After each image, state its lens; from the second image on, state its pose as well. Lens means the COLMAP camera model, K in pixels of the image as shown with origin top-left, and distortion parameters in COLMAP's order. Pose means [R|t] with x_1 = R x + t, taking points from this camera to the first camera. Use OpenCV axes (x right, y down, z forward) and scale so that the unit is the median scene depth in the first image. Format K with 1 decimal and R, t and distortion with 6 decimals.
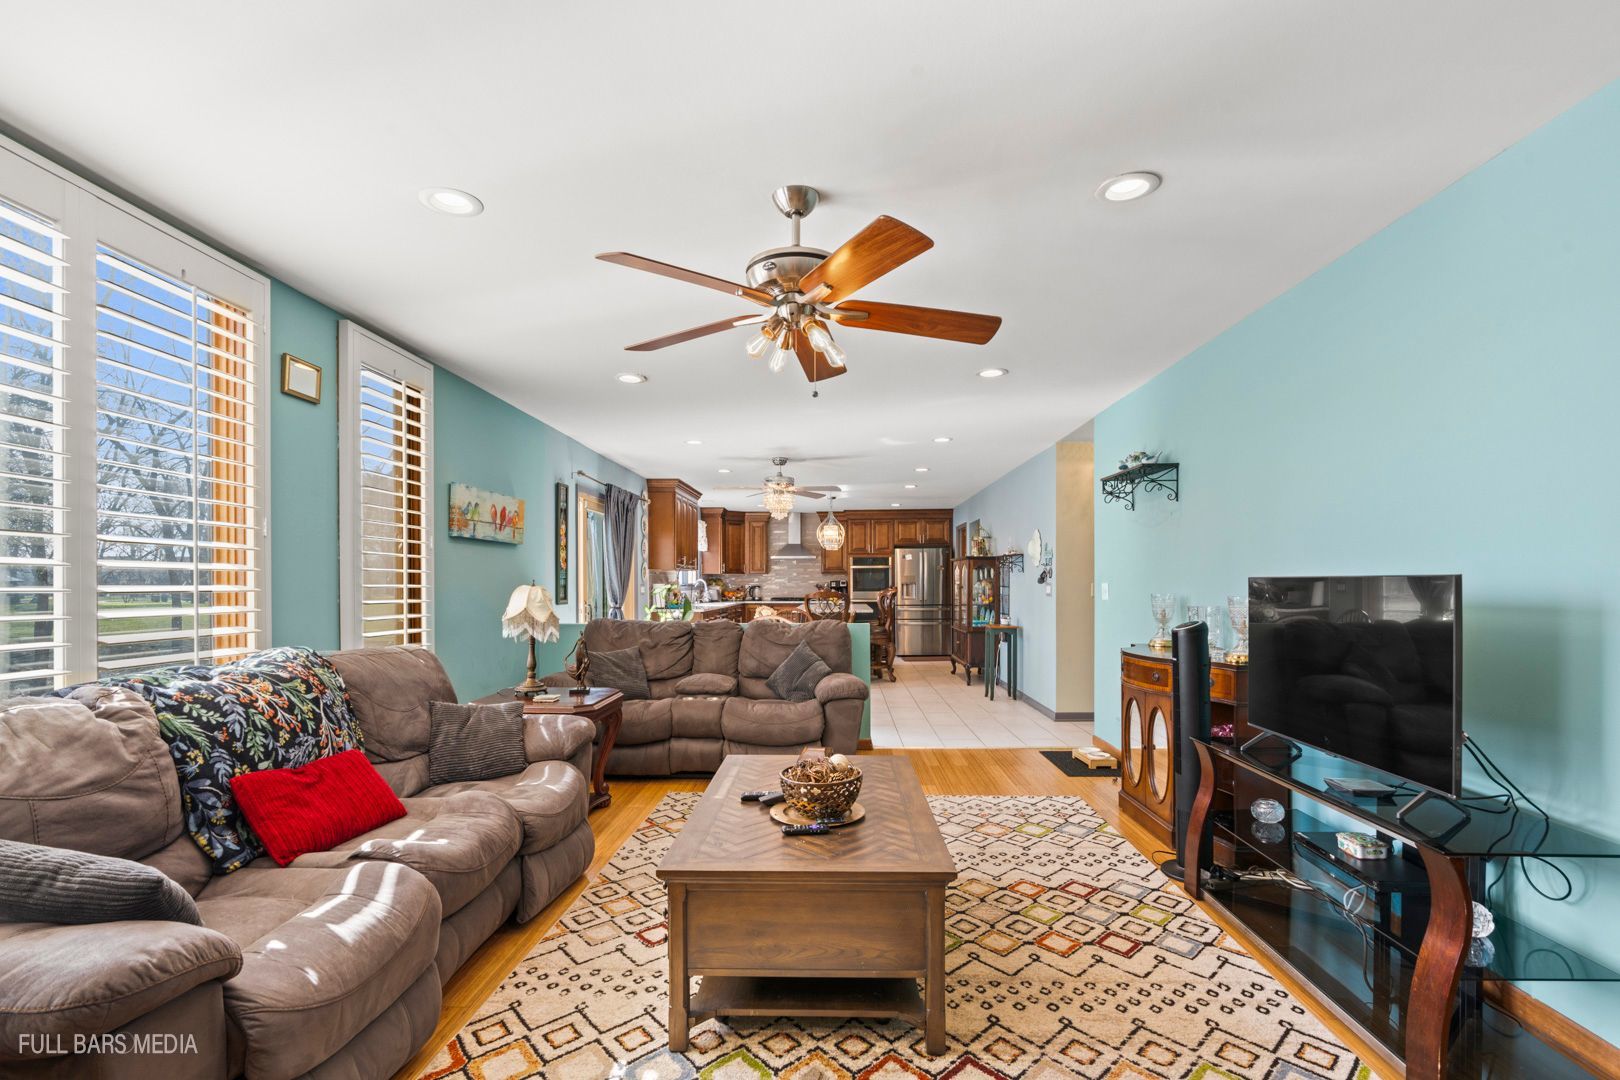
lens RADIAL K [[759.3, 0, 812.0], [0, 759.3, 591.8], [0, 0, 1]] dist [-0.012677, 0.000291]
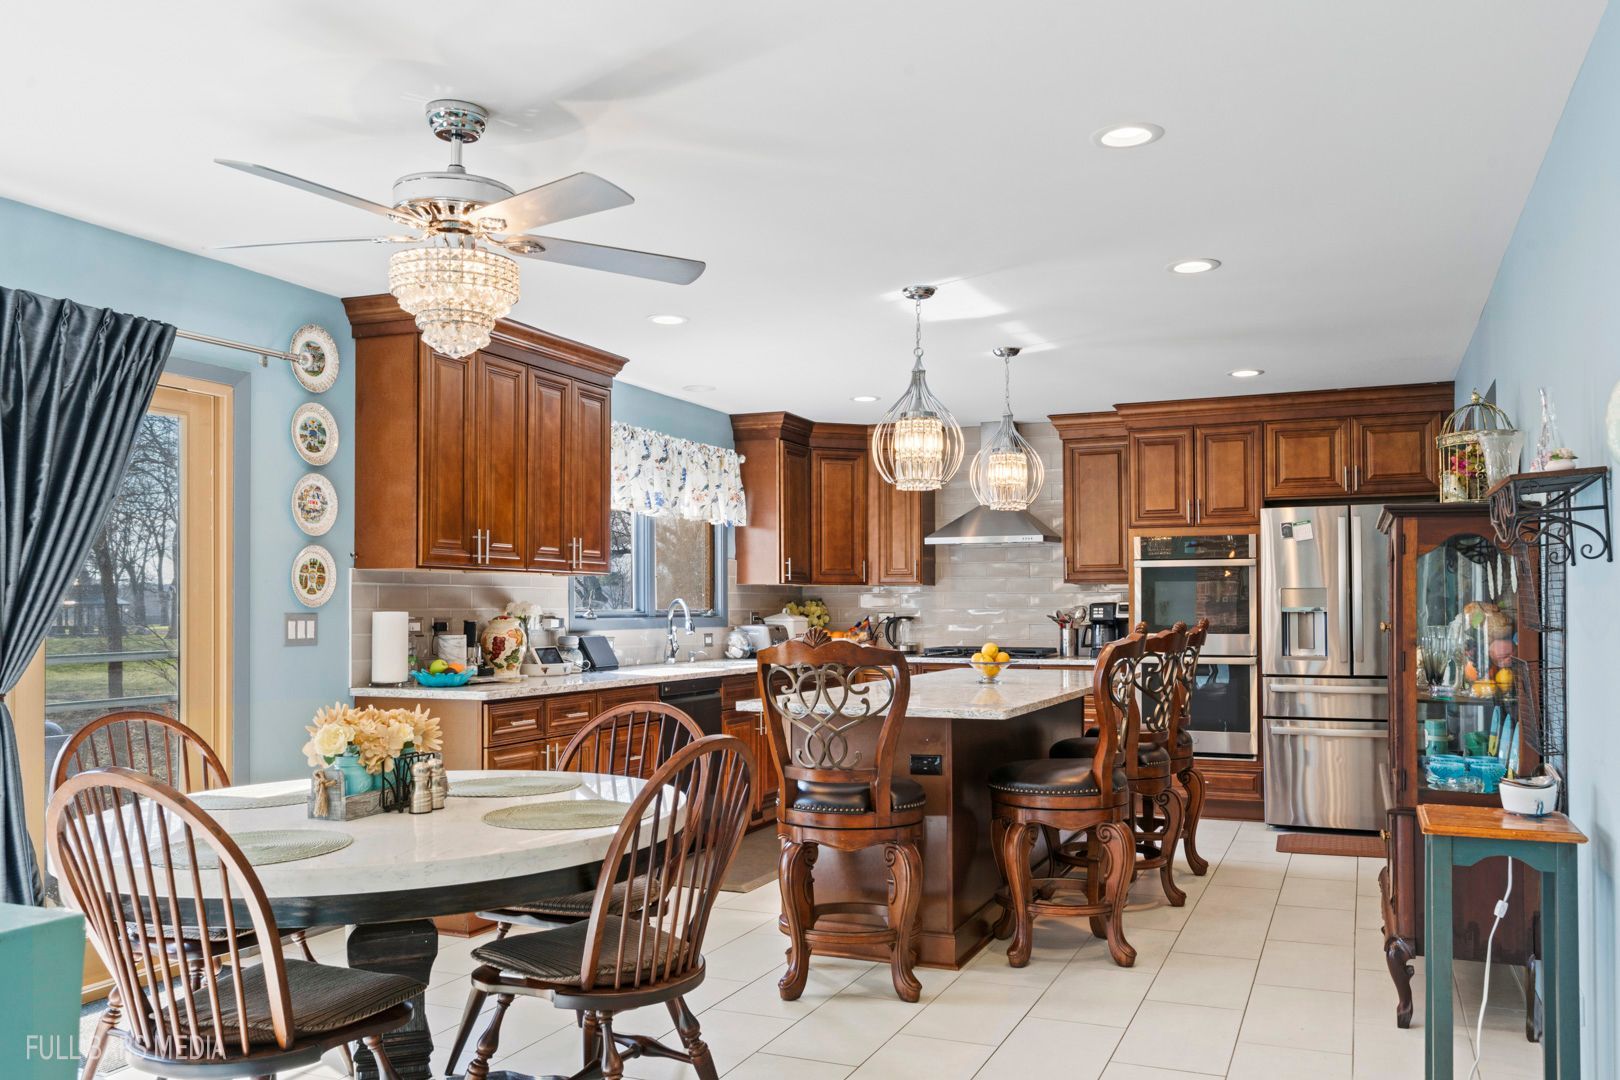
lens RADIAL K [[1305.1, 0, 813.0], [0, 1305.1, 623.1], [0, 0, 1]] dist [-0.001838, 0.000817]
pose [[0.935324, 0.006607, -0.353732, 0.126761], [-0.006512, 0.999978, 0.001457, -0.005041], [0.353733, 0.000940, 0.935346, 0.376128]]
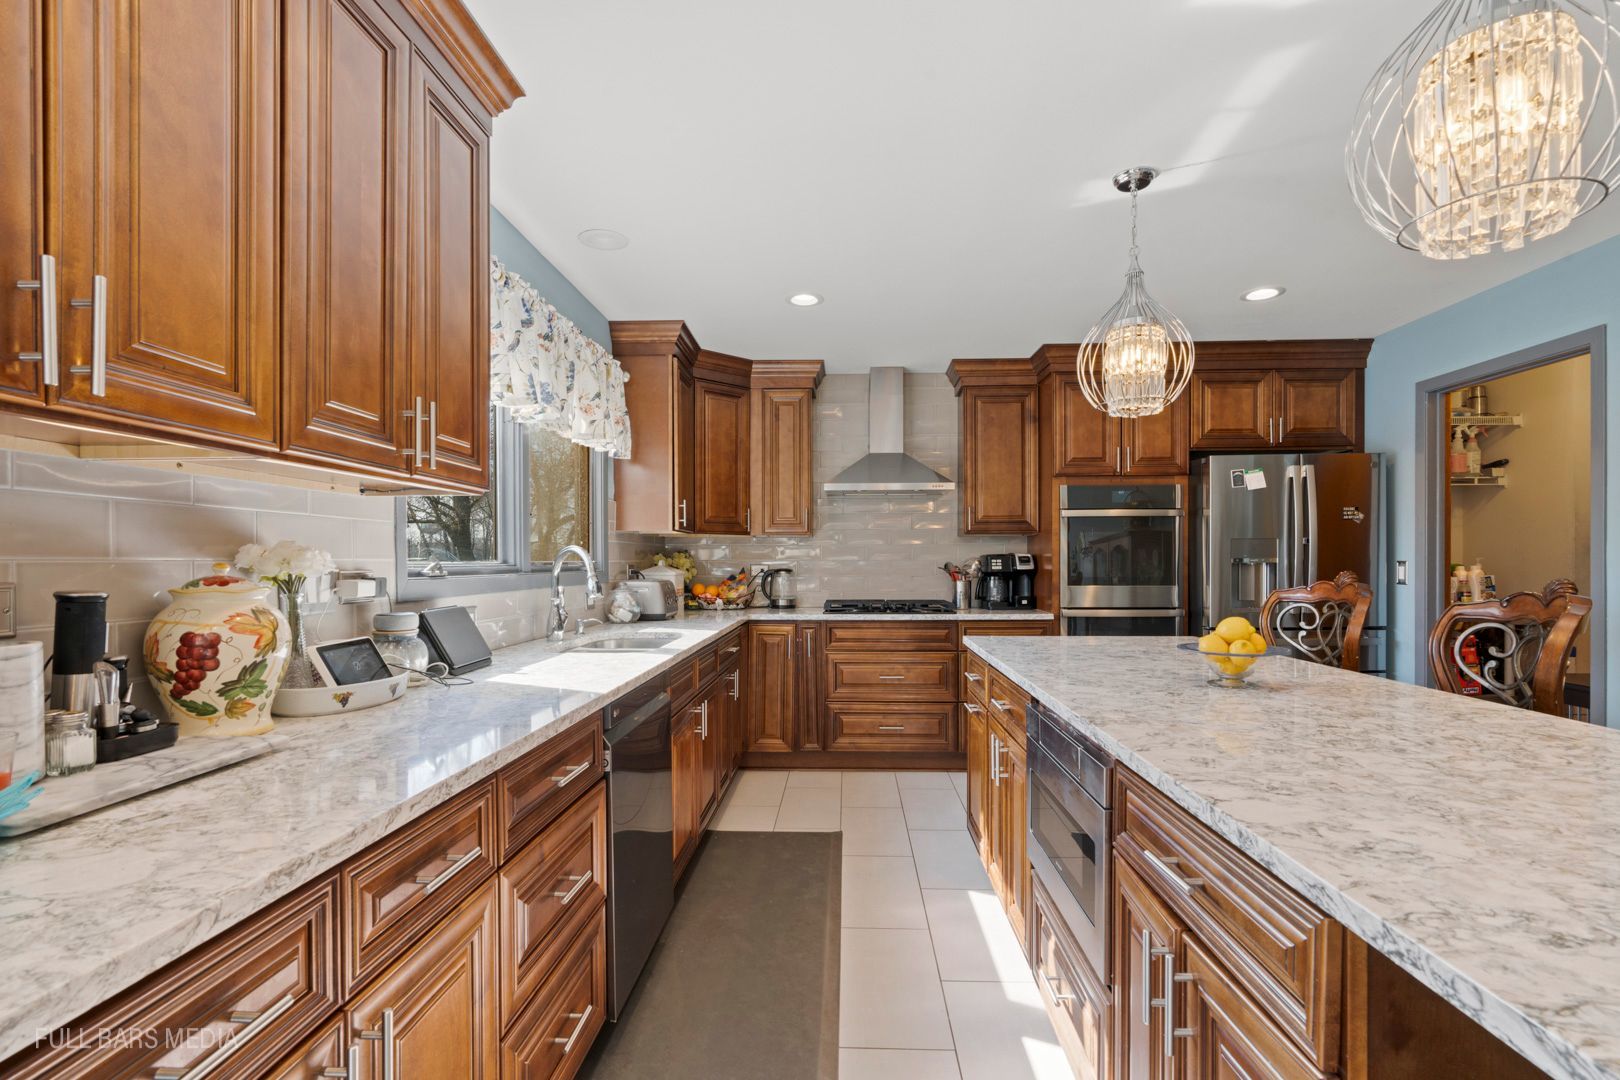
lens RADIAL K [[744.9, 0, 824.6], [0, 744.9, 568.1], [0, 0, 1]] dist [-0.010147, 0.000612]
pose [[0.999977, 0.000696, 0.006707, -0.057358], [-0.000673, 0.999994, -0.003418, -0.007058], [-0.006710, 0.003414, 0.999972, 0.668554]]
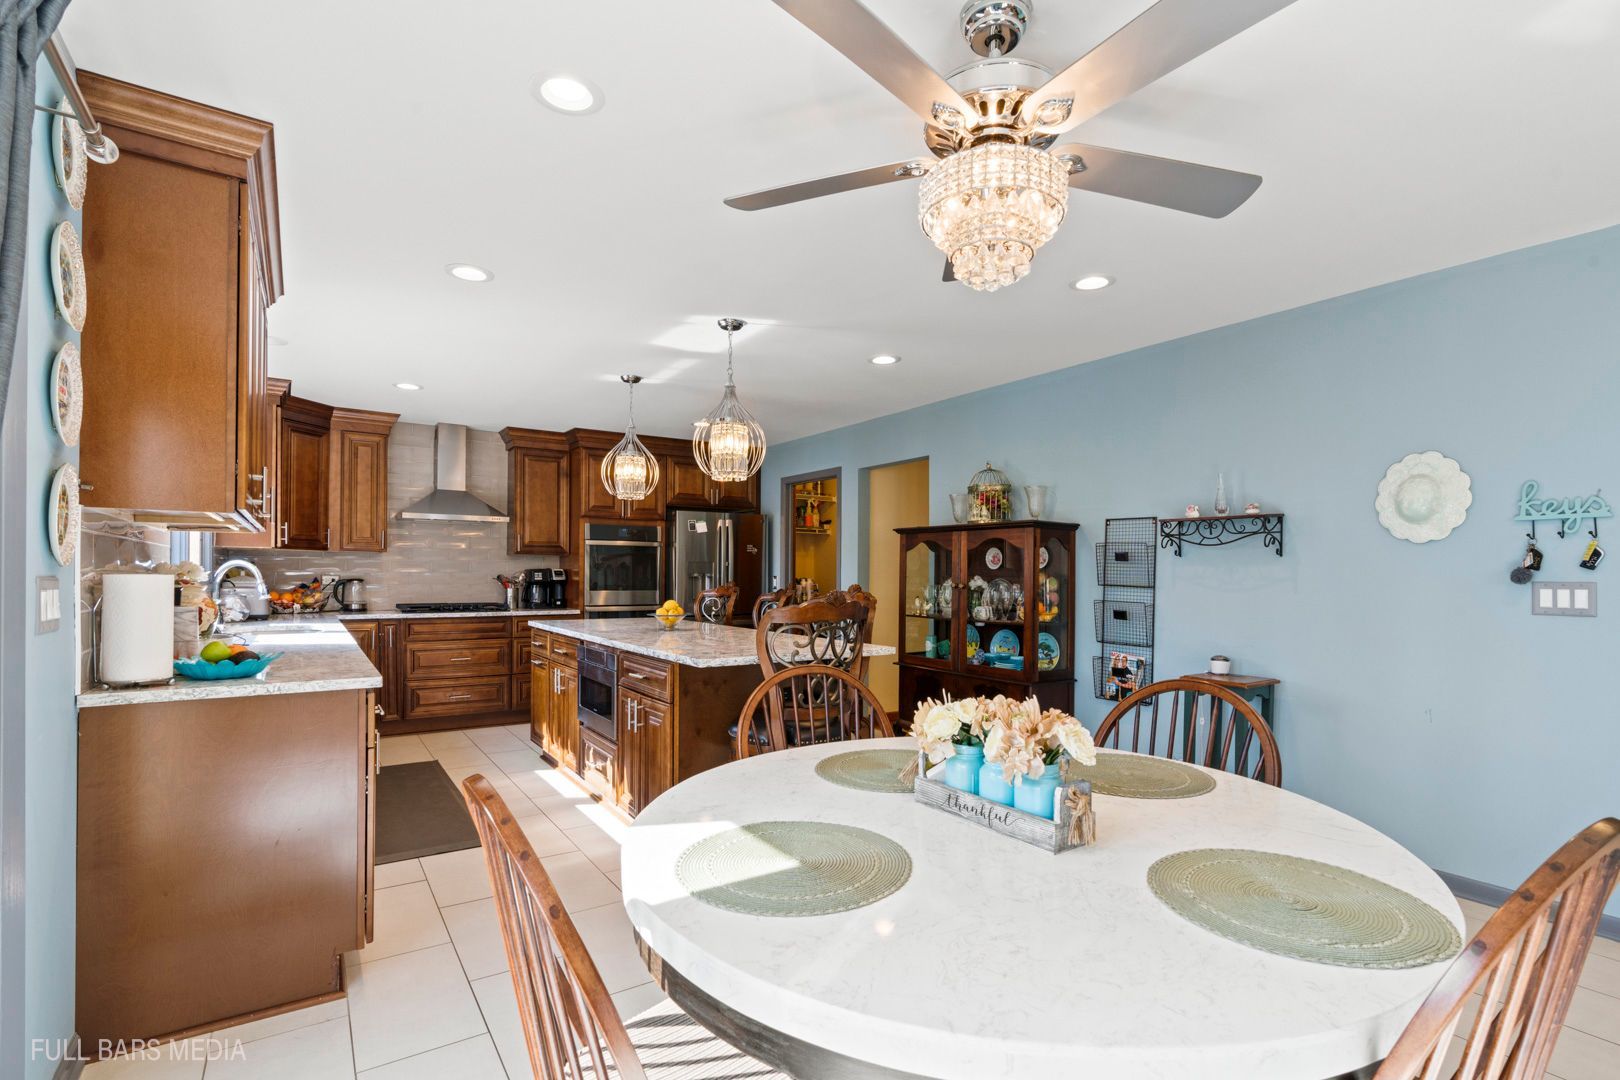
lens RADIAL K [[759.9, 0, 815.7], [0, 759.9, 574.7], [0, 0, 1]] dist [-0.000378, 0.000028]
pose [[0.807762, 0.009022, 0.589440, -0.123321], [-0.002465, 0.999926, -0.011927, -0.005508], [-0.589503, 0.008181, 0.807724, 0.502286]]
